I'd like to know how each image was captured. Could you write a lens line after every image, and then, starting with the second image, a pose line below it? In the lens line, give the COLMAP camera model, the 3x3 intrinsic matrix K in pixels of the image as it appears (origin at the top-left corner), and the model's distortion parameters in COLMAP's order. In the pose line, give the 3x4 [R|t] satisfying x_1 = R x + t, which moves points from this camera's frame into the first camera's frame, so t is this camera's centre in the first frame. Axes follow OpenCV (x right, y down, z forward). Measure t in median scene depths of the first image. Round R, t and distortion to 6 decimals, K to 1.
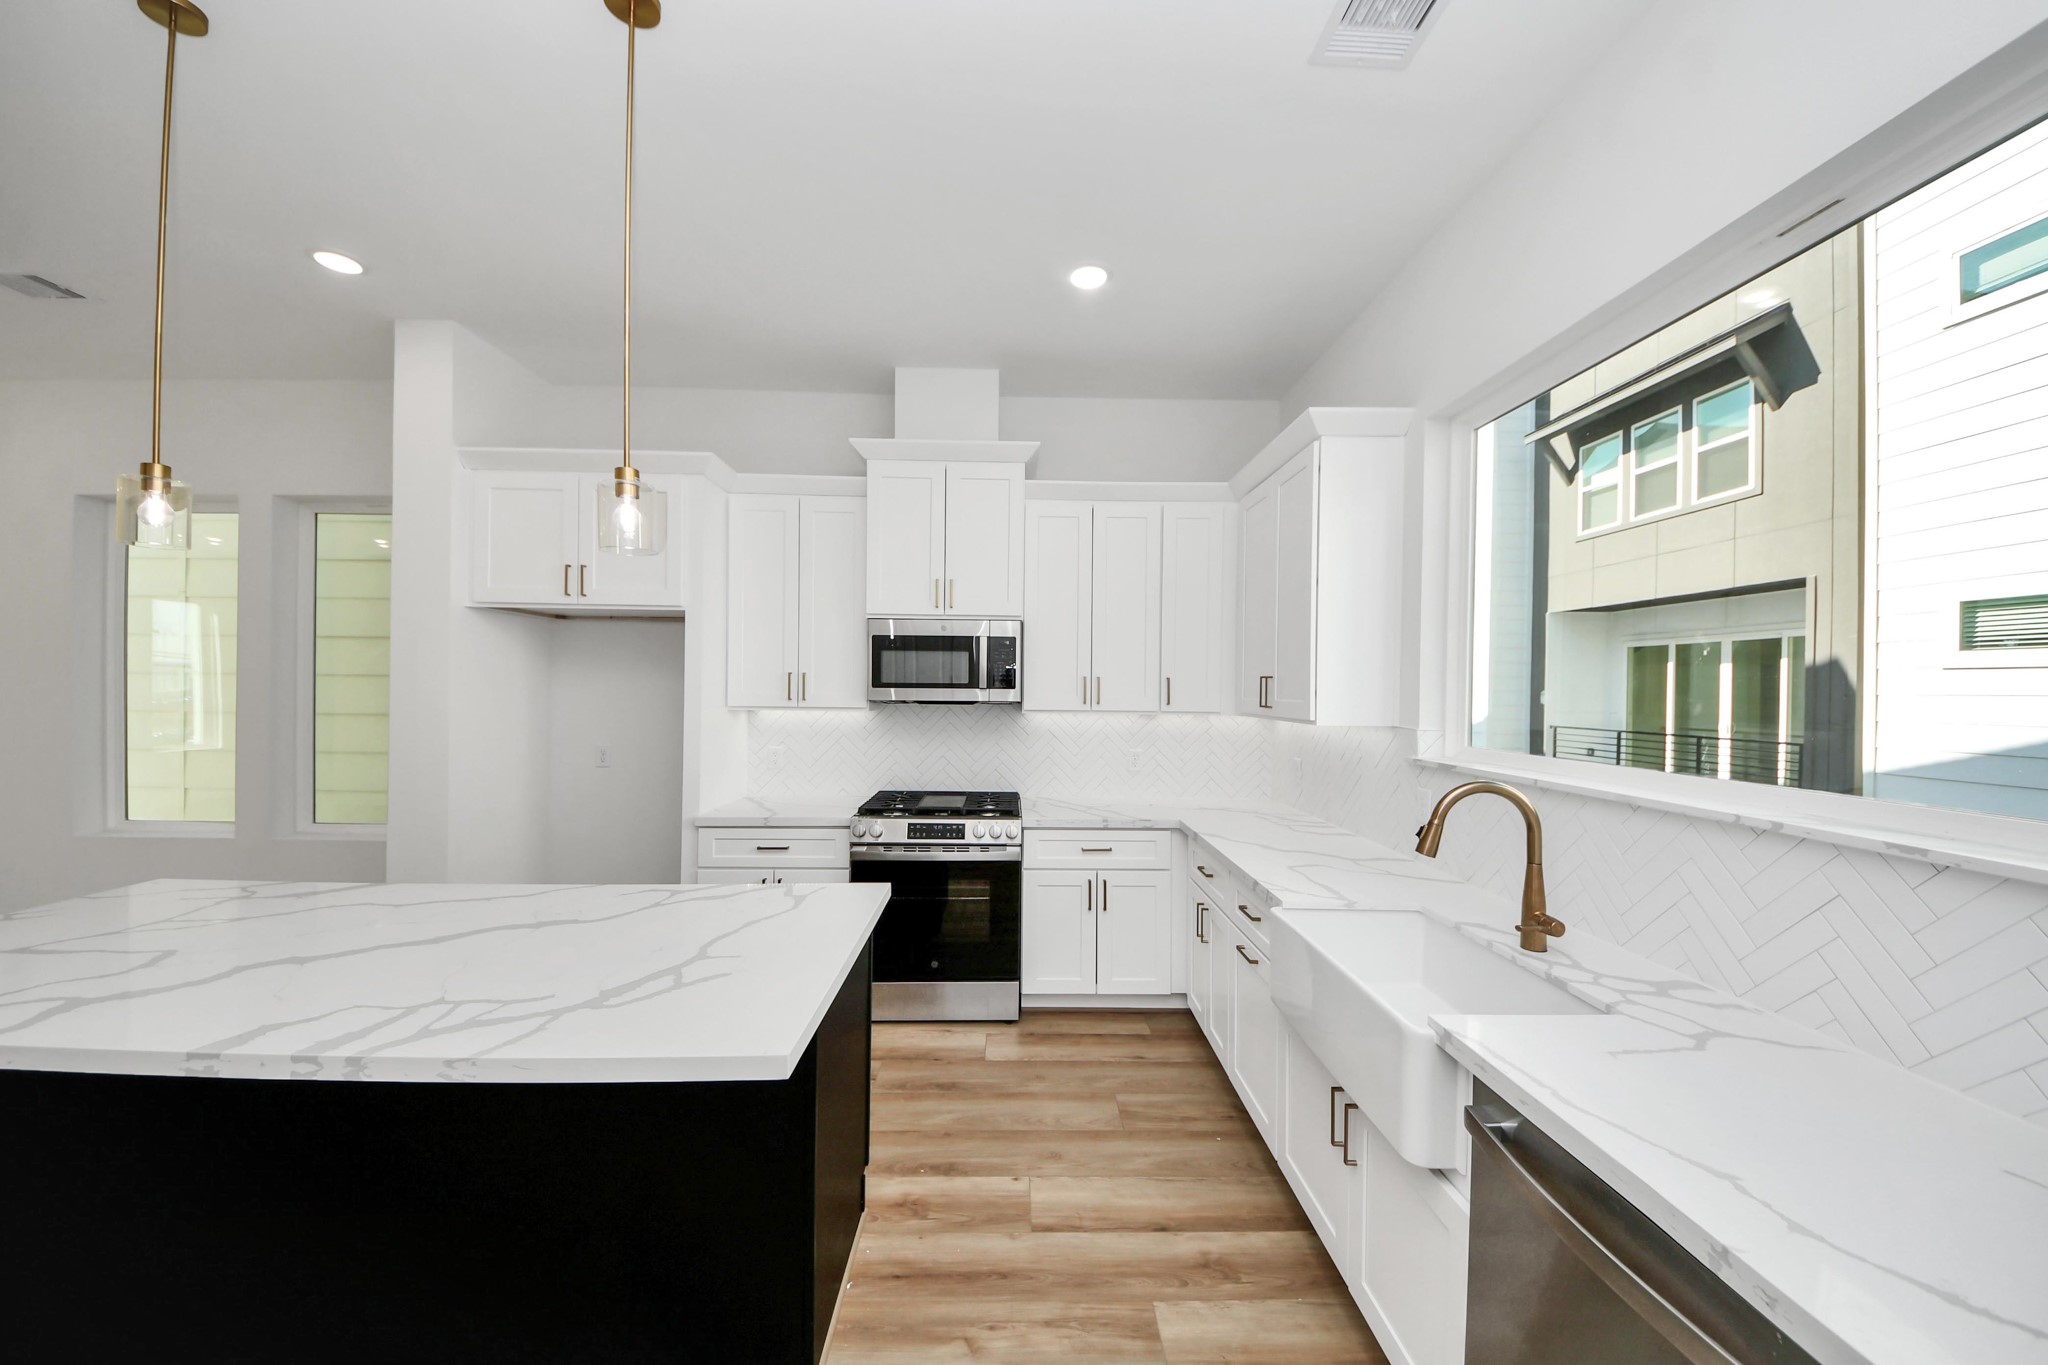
lens RADIAL K [[731.2, 0, 1012.7], [0, 731.2, 680.6], [0, 0, 1]] dist [0.012865, -0.011949]
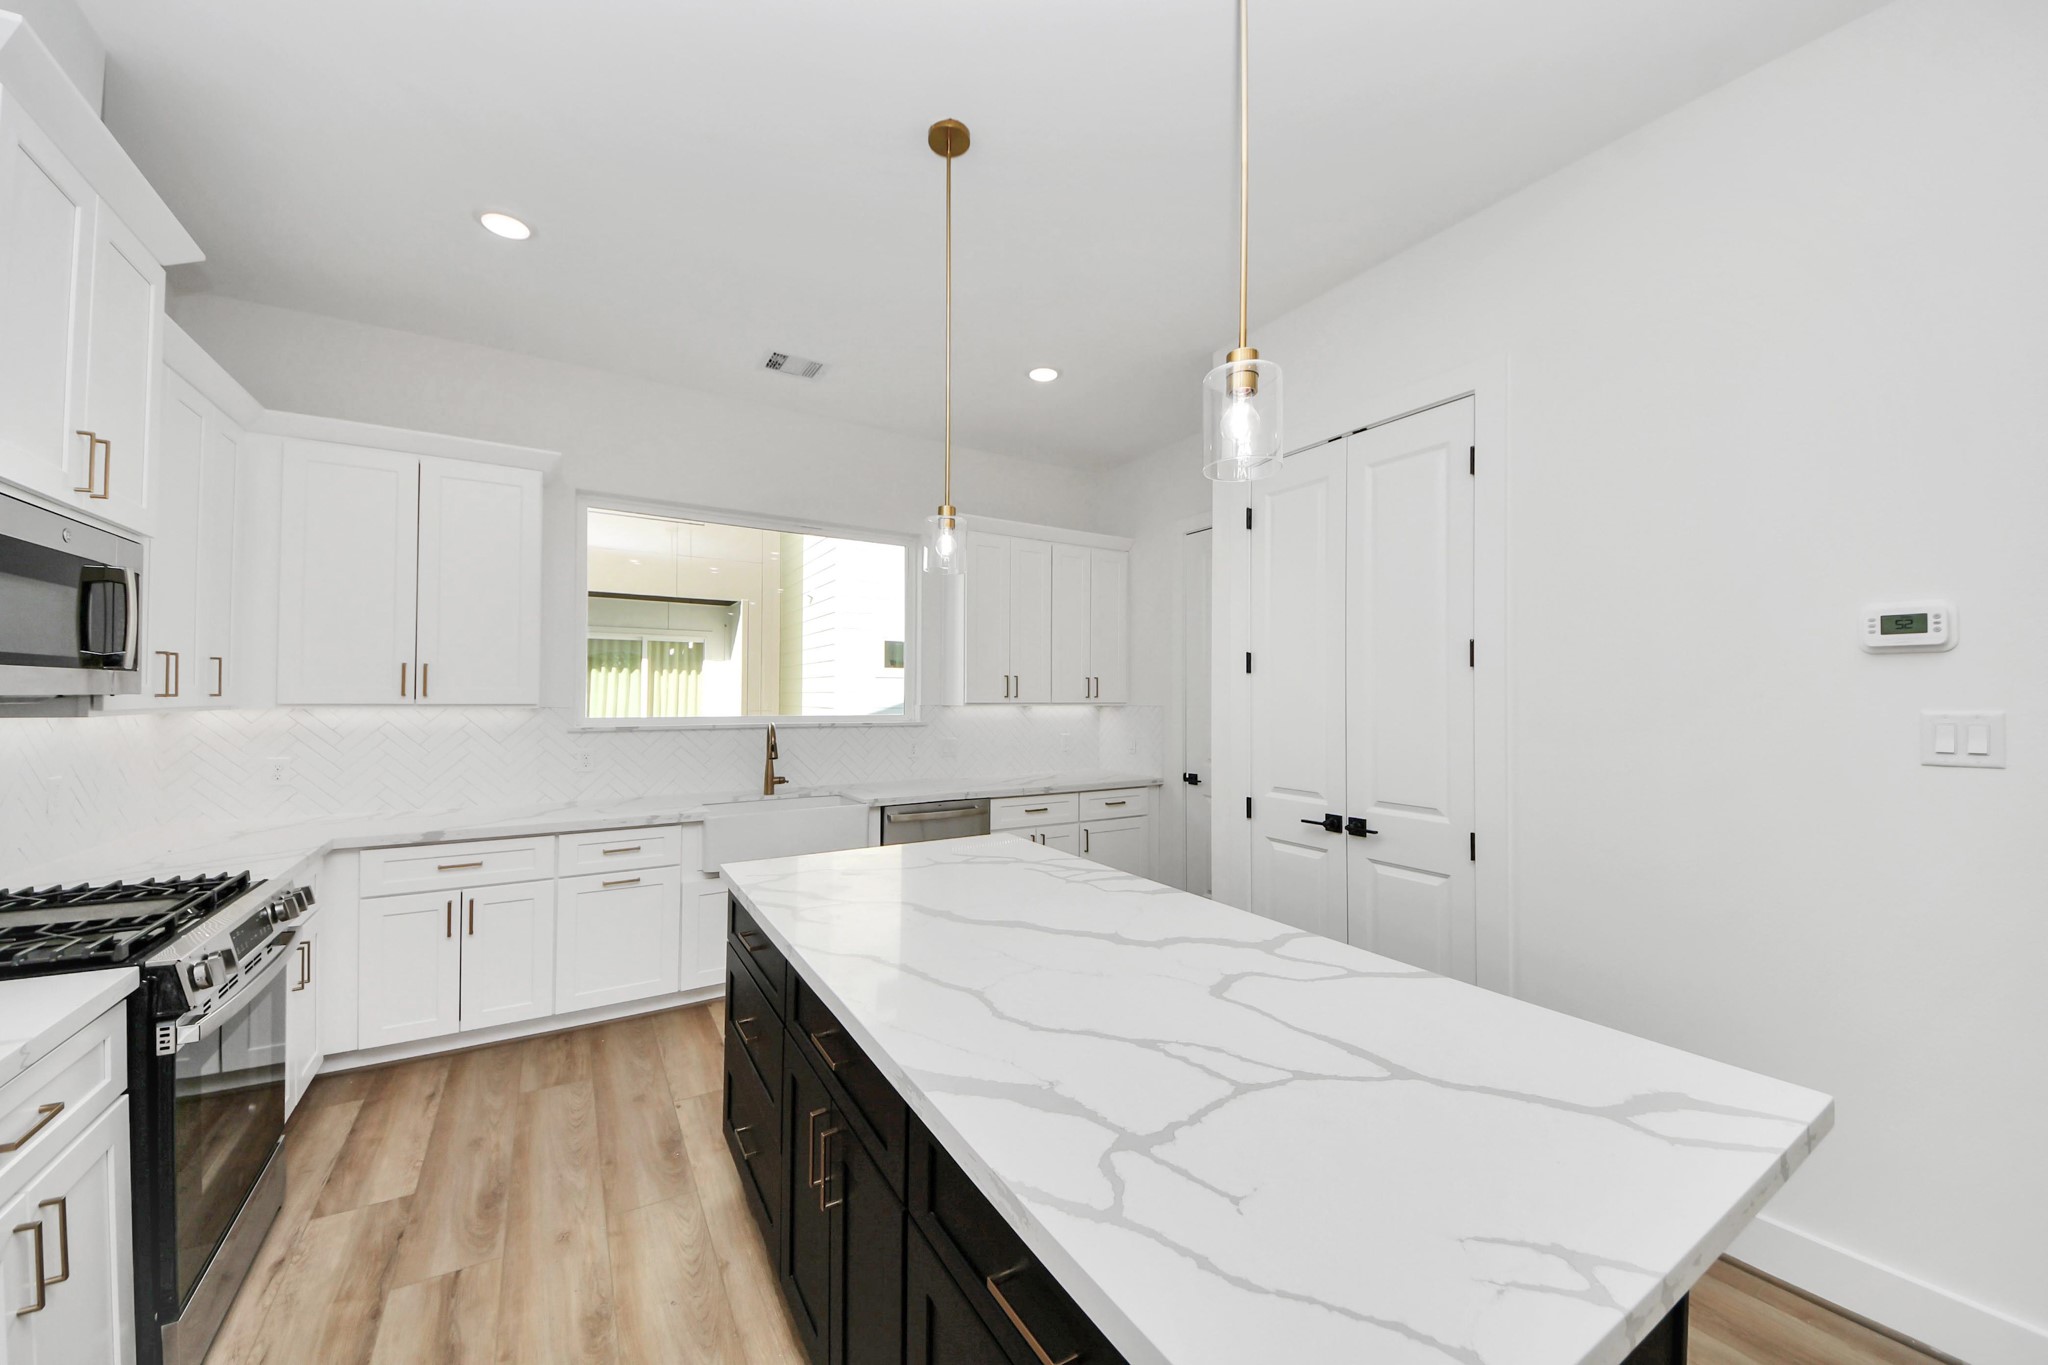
lens RADIAL K [[731.2, 0, 1012.7], [0, 731.2, 680.6], [0, 0, 1]] dist [0.012865, -0.011949]
pose [[-0.512053, -0.007573, 0.858920, -0.997186], [-0.029227, 0.999536, -0.008611, 0.003479], [-0.858456, -0.029513, -0.512037, 0.924333]]
